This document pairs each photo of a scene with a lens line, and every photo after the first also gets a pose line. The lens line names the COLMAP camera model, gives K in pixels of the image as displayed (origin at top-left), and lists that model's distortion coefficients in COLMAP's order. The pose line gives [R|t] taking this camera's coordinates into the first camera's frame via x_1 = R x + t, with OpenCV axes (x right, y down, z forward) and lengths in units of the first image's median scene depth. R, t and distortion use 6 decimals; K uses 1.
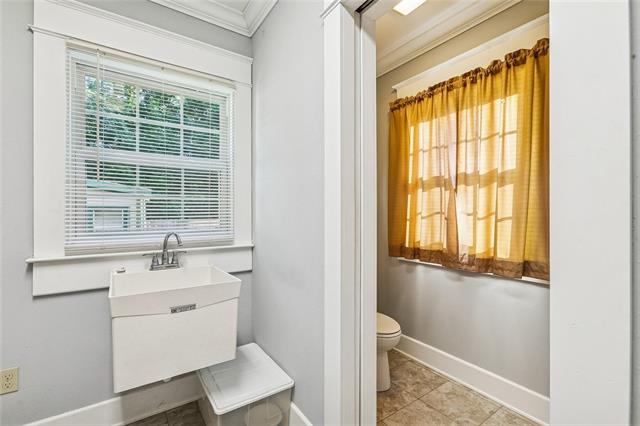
lens RADIAL K [[285.9, 0, 319.3], [0, 285.9, 213.9], [0, 0, 1]] dist [-0.000245, 0.000829]
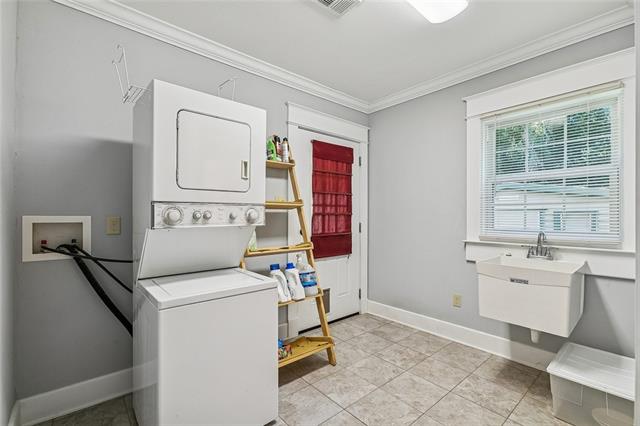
lens RADIAL K [[285.9, 0, 320.7], [0, 285.9, 212.1], [0, 0, 1]] dist [-0.000245, 0.000829]
pose [[0.101473, -0.010887, -0.994779, 0.689364], [-0.008206, 0.999897, -0.011780, 0.001948], [0.994804, 0.009358, 0.101373, -0.128899]]
